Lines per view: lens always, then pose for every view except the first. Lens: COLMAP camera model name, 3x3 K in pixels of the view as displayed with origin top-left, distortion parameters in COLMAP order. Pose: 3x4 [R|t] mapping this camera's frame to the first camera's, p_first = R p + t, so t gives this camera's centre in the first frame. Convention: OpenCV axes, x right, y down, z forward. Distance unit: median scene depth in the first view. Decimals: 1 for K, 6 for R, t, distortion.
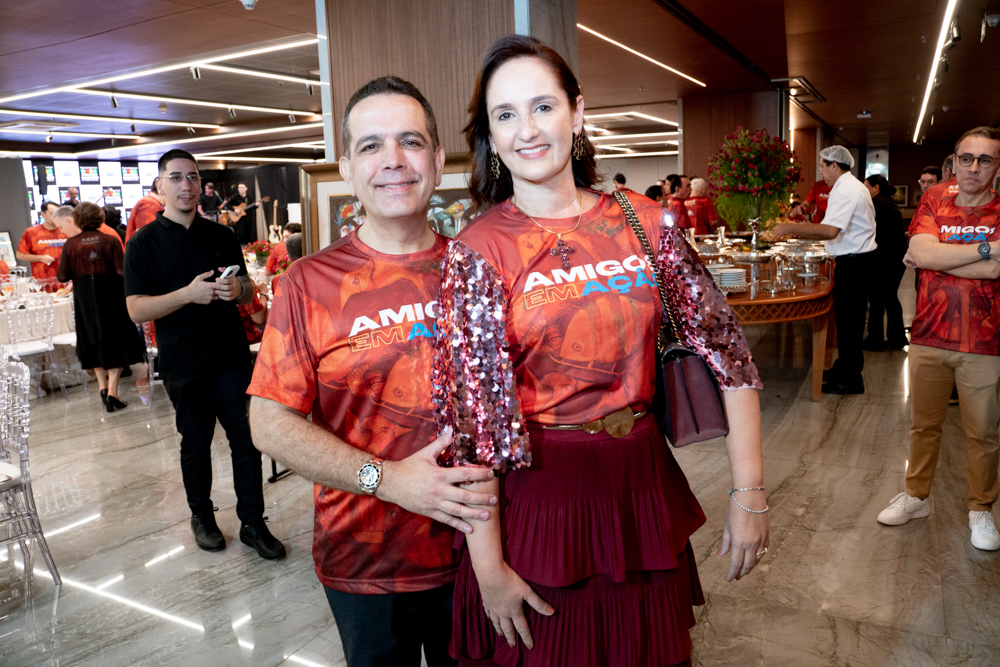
lens RADIAL K [[771.0, 0, 499.6], [0, 771.0, 331.5], [0, 0, 1]] dist [-0.107295, 0.088188]
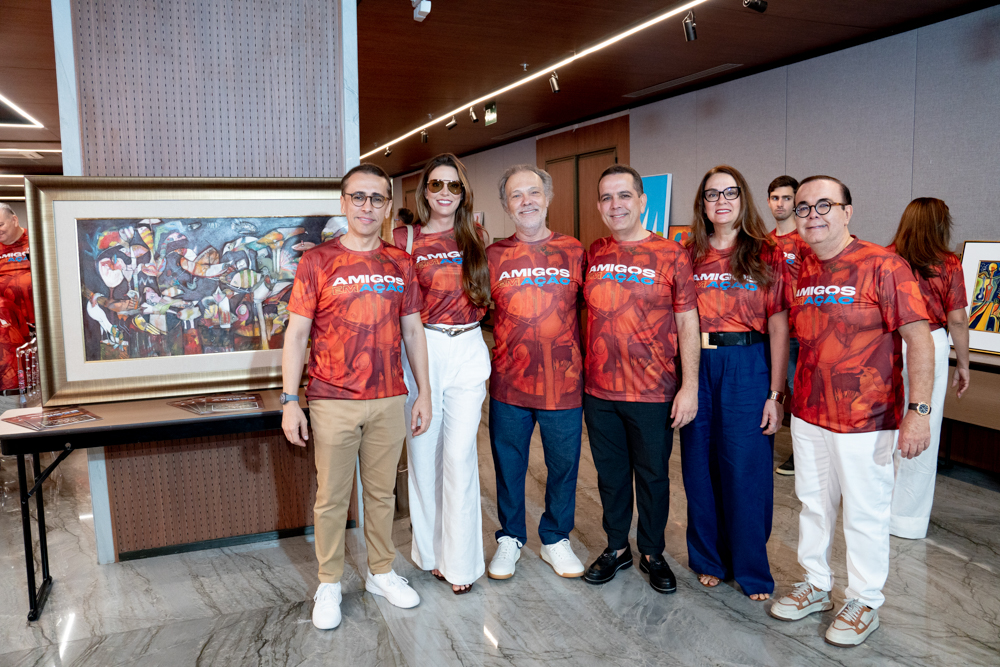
lens RADIAL K [[749.2, 0, 504.3], [0, 749.2, 331.4], [0, 0, 1]] dist [-0.117557, 0.083338]
pose [[0.635291, -0.069336, 0.769154, -0.532145], [0.119793, 0.992754, -0.009452, -0.007997], [-0.762925, 0.098145, 0.638993, 0.225246]]
